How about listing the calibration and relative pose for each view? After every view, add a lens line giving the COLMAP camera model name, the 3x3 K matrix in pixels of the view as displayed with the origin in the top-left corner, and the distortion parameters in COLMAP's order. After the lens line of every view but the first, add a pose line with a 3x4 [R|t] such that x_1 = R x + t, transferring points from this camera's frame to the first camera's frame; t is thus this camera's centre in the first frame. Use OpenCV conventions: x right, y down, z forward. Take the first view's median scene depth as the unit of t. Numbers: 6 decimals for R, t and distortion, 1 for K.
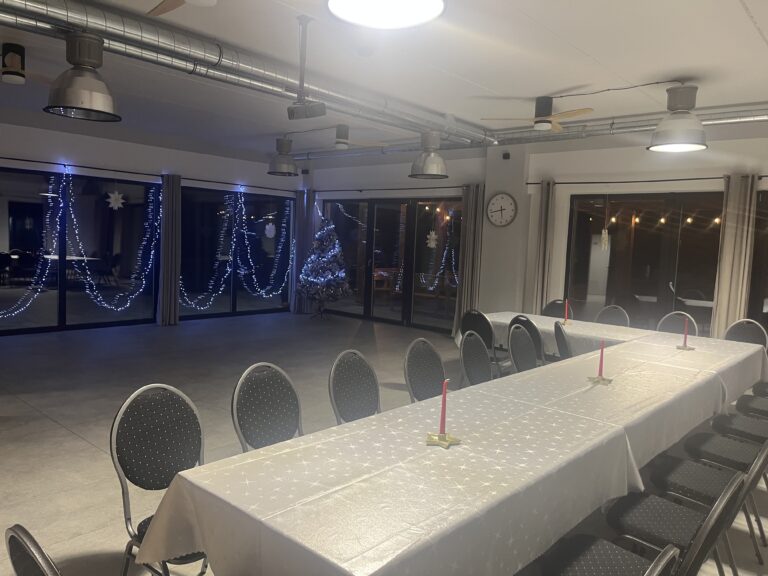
lens RADIAL K [[585.5, 0, 384.0], [0, 585.5, 288.0], [0, 0, 1]] dist [0.071238, -0.094879]
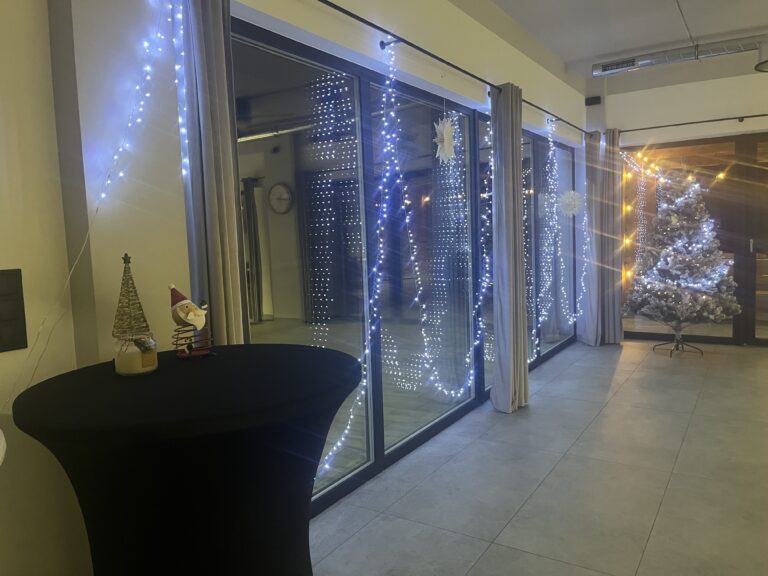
lens RADIAL K [[585.5, 0, 384.0], [0, 585.5, 288.0], [0, 0, 1]] dist [0.071238, -0.094879]
pose [[0.976701, -0.097251, 0.191303, -0.526376], [0.095781, 0.995258, 0.016938, -0.049735], [-0.192043, 0.001780, 0.981385, 0.535641]]
